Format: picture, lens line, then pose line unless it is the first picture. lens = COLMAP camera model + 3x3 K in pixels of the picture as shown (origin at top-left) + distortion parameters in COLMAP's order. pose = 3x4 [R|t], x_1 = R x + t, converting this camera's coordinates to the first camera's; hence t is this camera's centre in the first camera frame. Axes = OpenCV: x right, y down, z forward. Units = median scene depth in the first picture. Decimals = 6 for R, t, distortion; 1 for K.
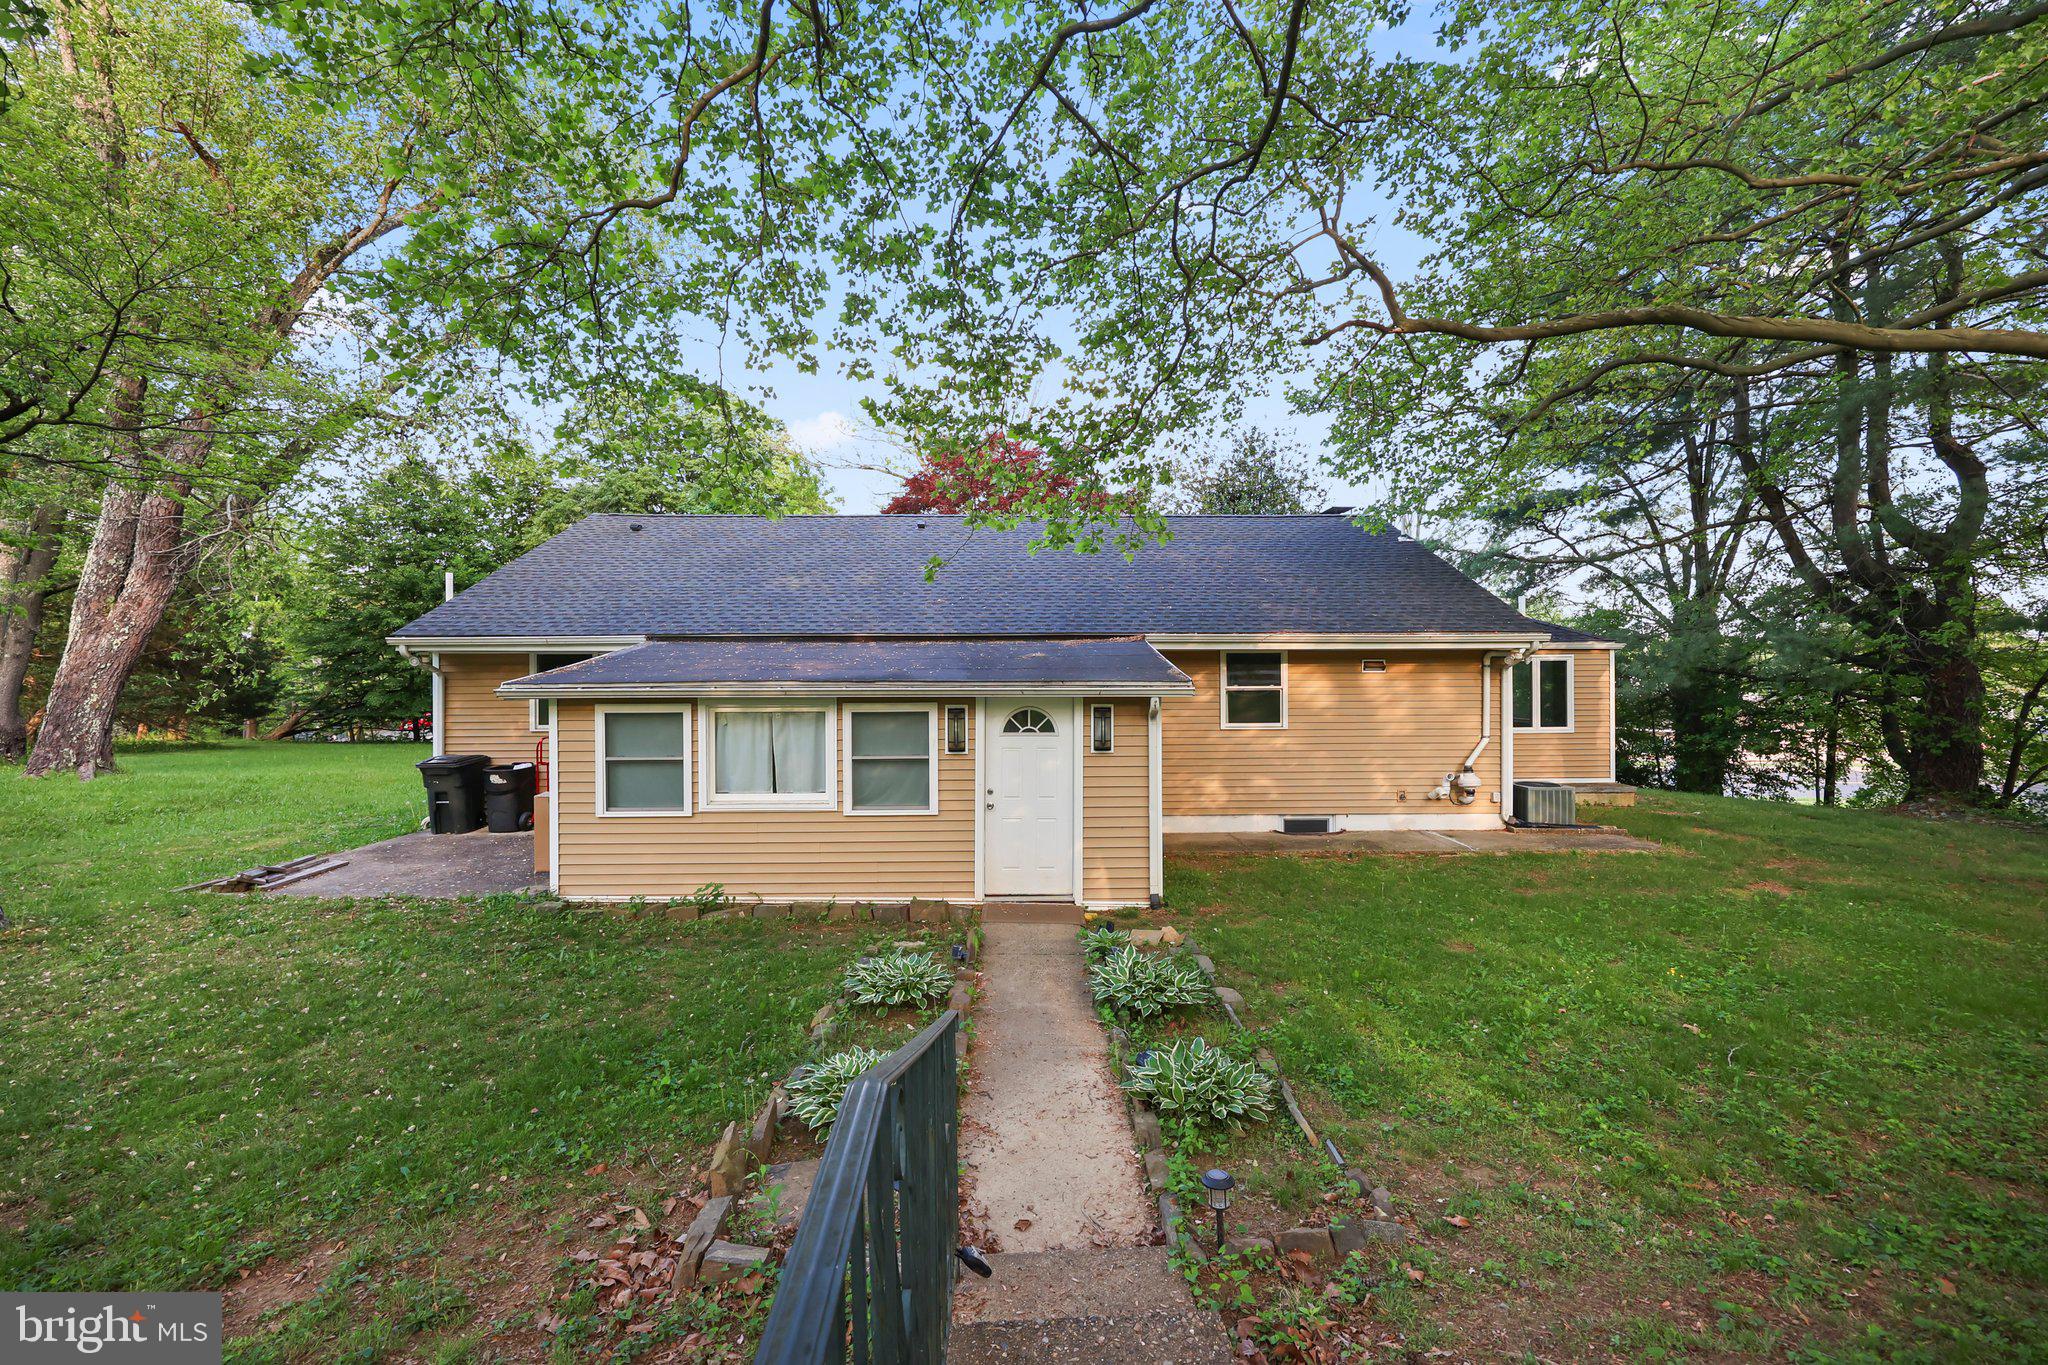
lens RADIAL K [[828.3, 0, 1029.6], [0, 828.3, 676.2], [0, 0, 1]] dist [-0.000638, 0.000201]
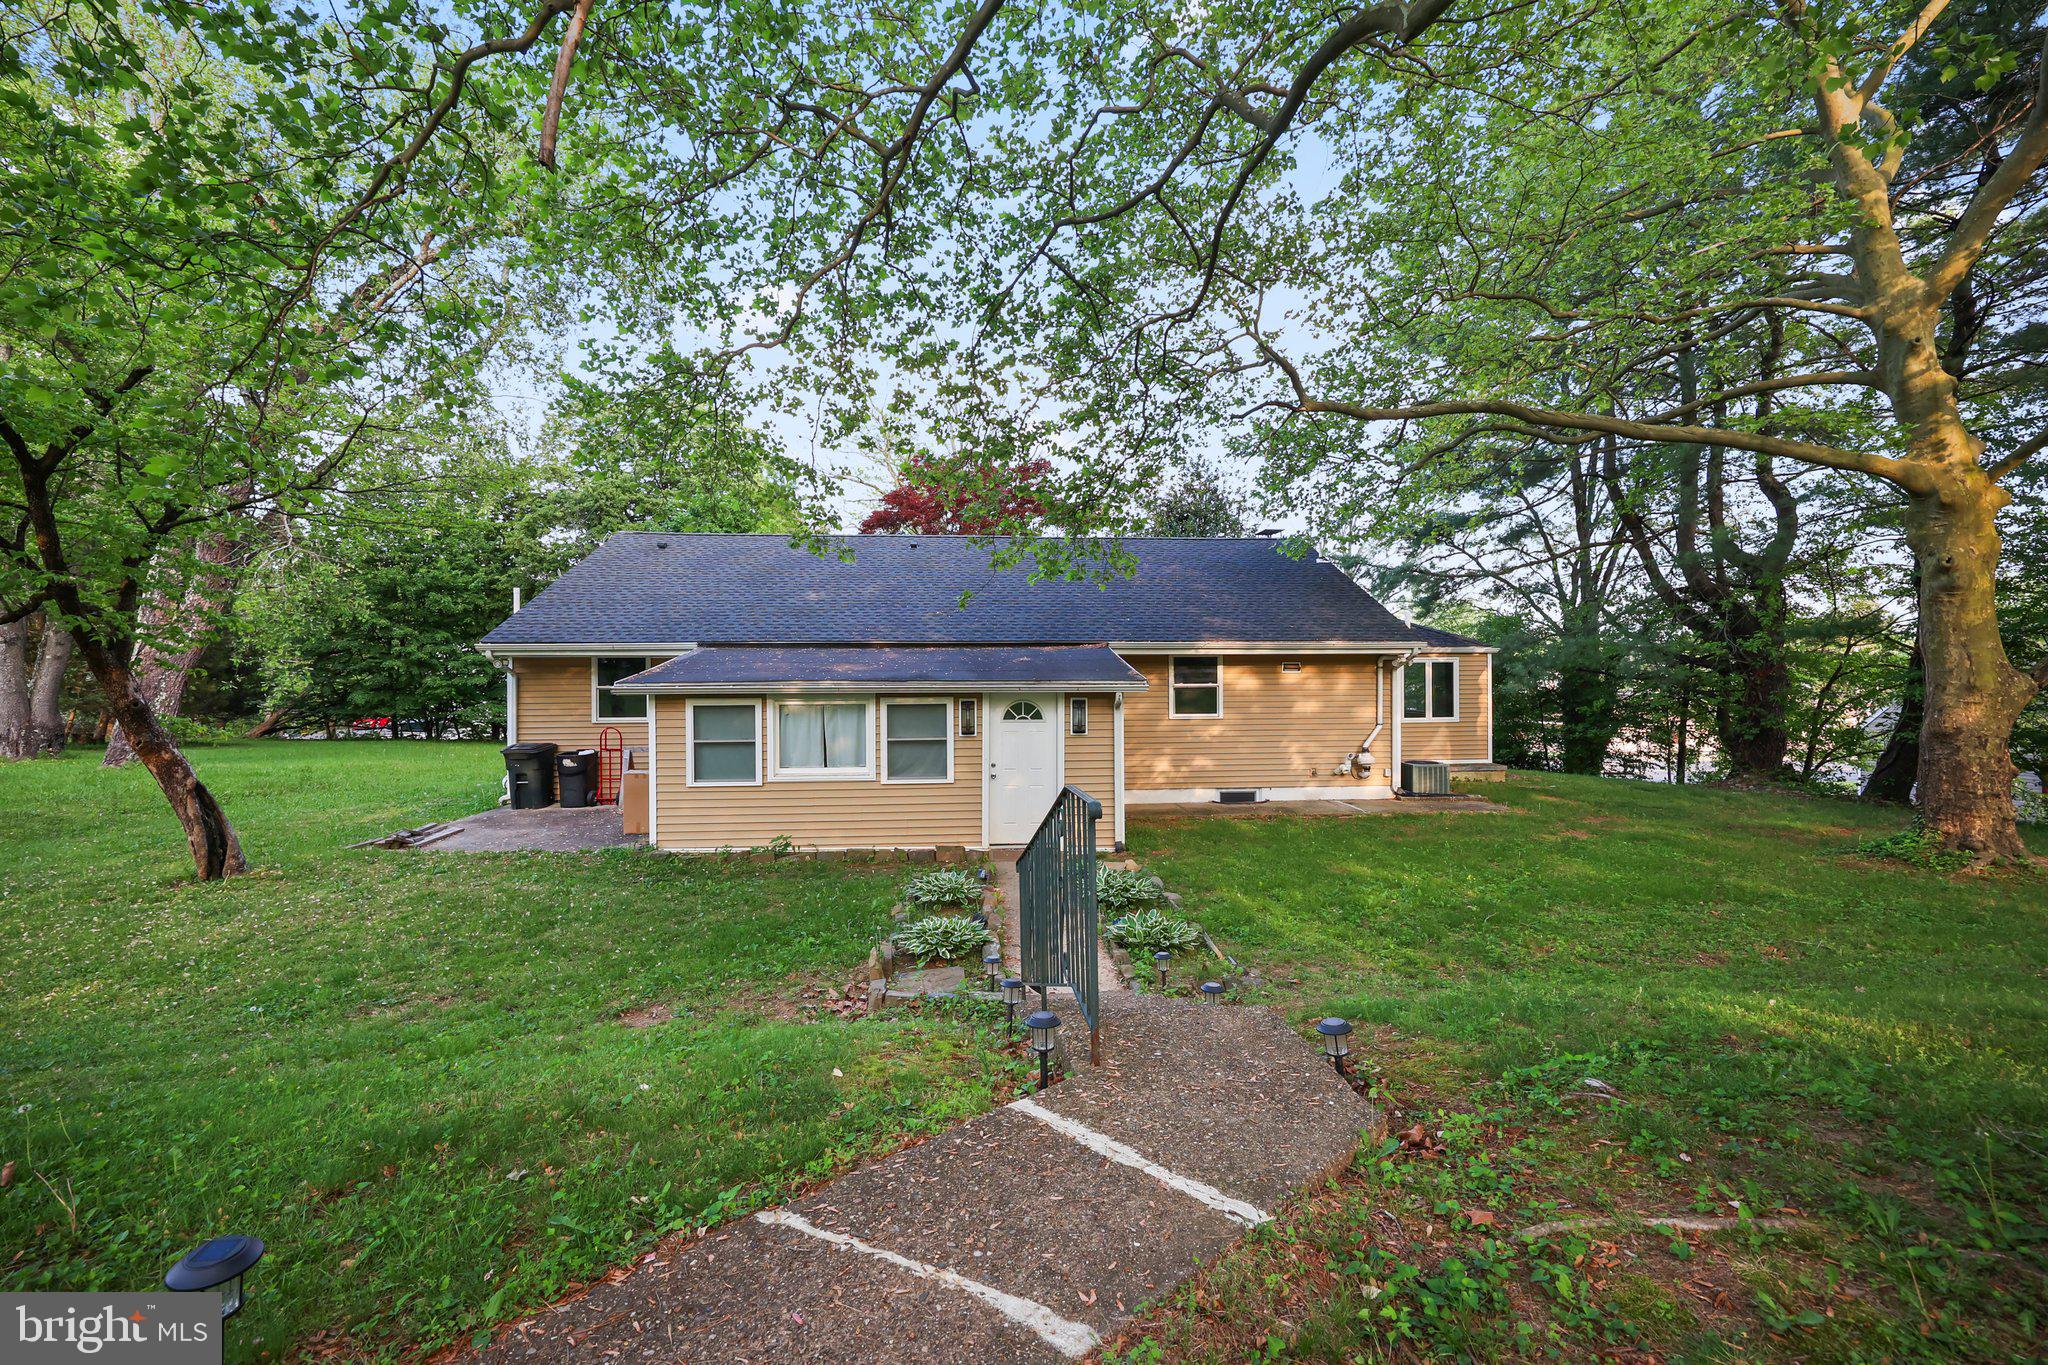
lens RADIAL K [[828.3, 0, 1029.6], [0, 828.3, 676.2], [0, 0, 1]] dist [-0.000638, 0.000201]
pose [[0.998443, -0.000821, 0.055771, -0.045381], [0.000668, 0.999996, 0.002763, -0.002971], [-0.055773, -0.002722, 0.998440, -0.218872]]
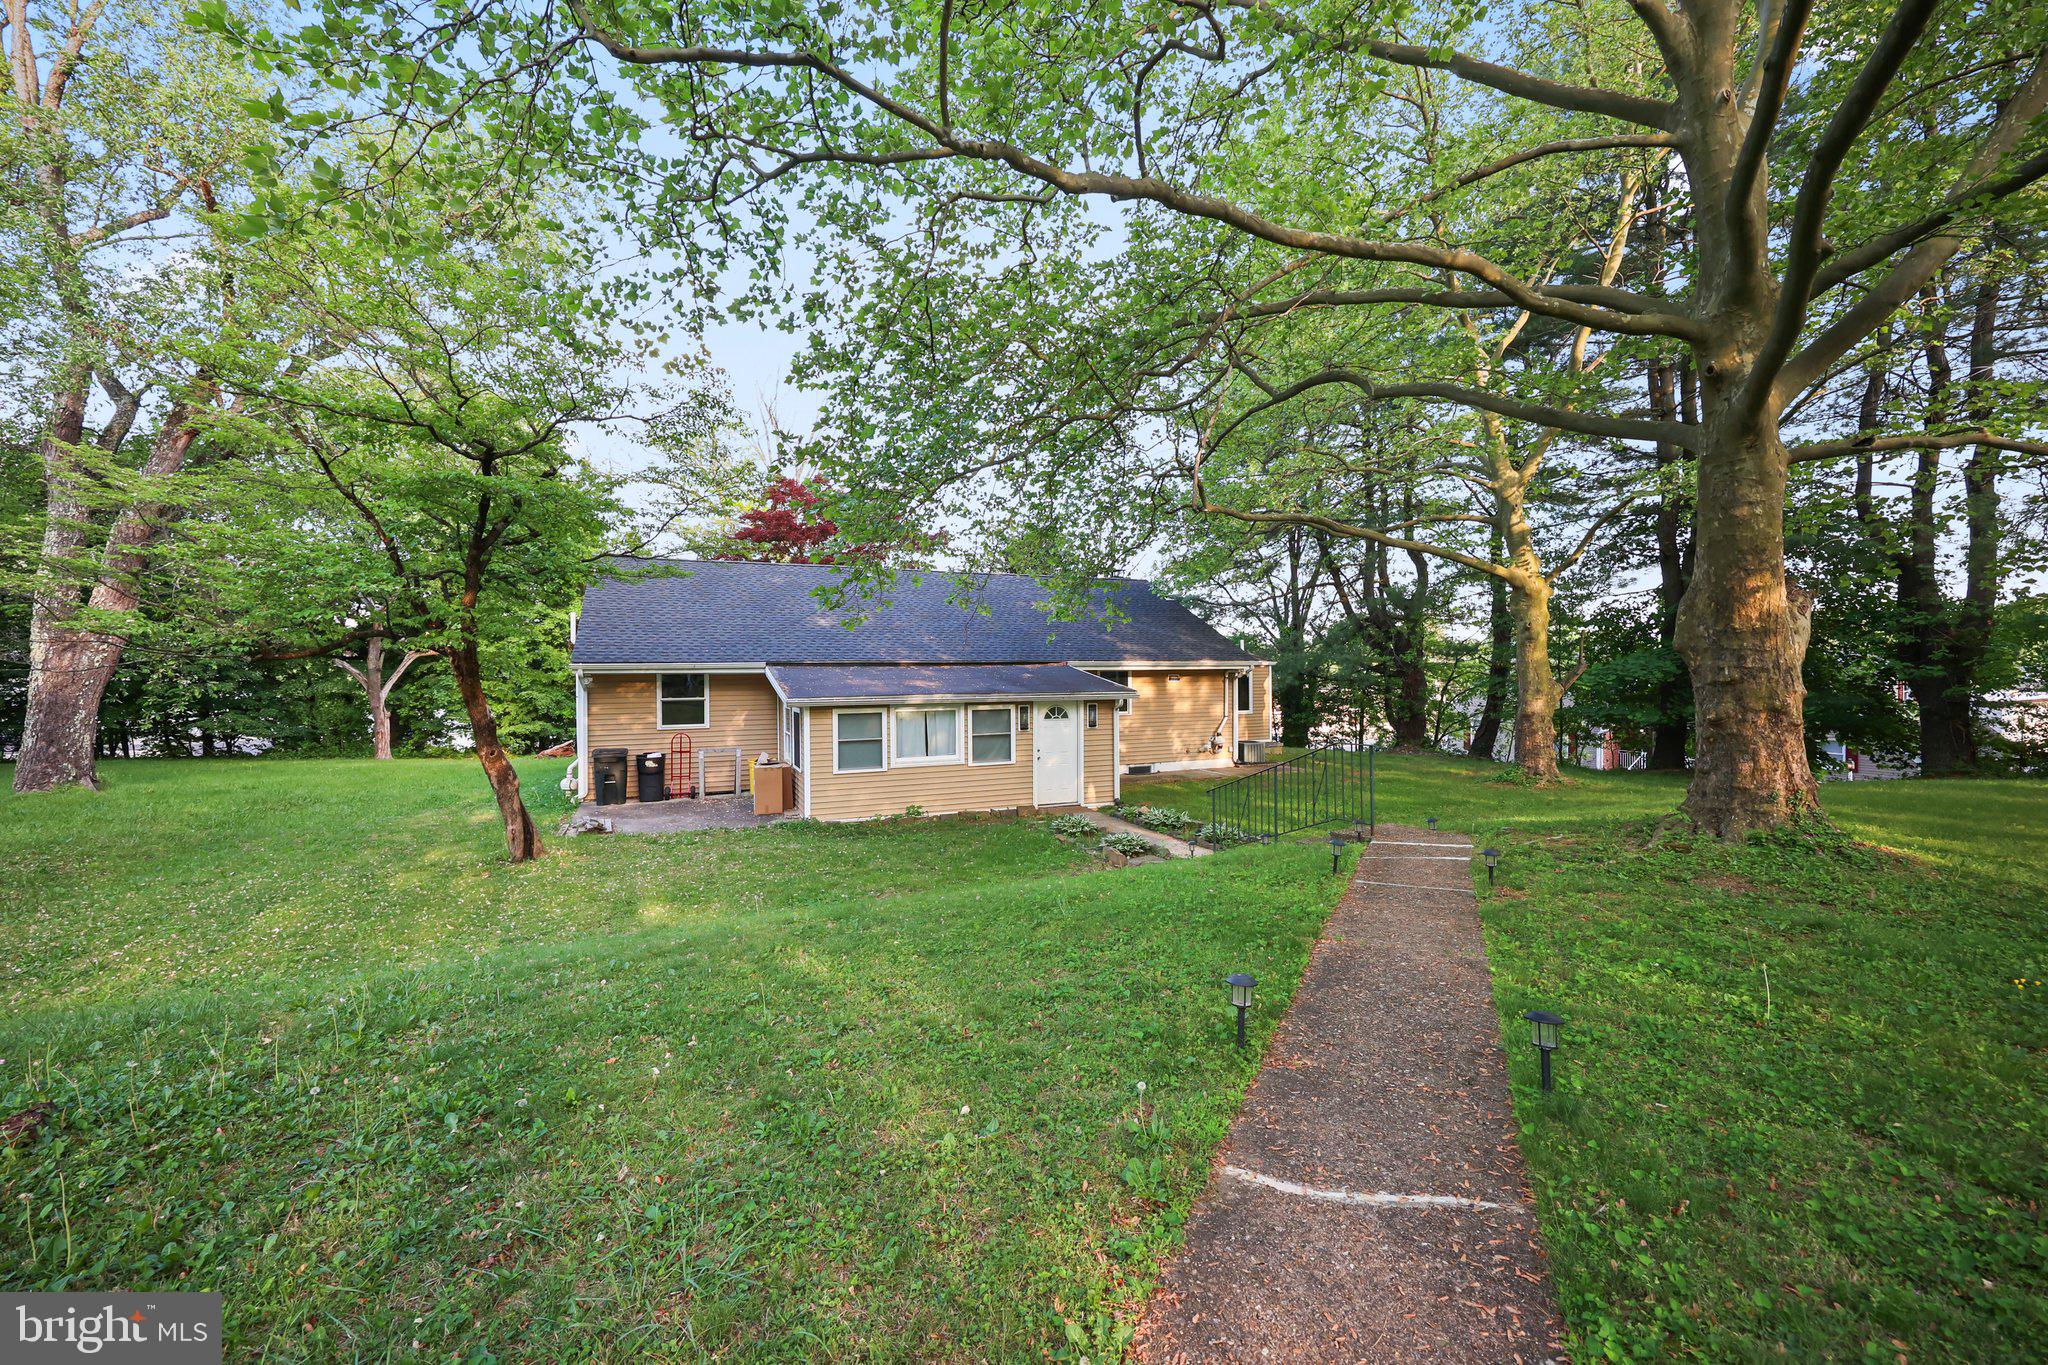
lens RADIAL K [[833.9, 0, 1024.0], [0, 833.9, 682.5], [0, 0, 1]] dist [0.001005, 0.000091]
pose [[0.920466, -0.009246, 0.390713, -0.590352], [0.003185, 0.999864, 0.016159, -0.033788], [-0.390809, -0.013629, 0.920371, -0.533095]]
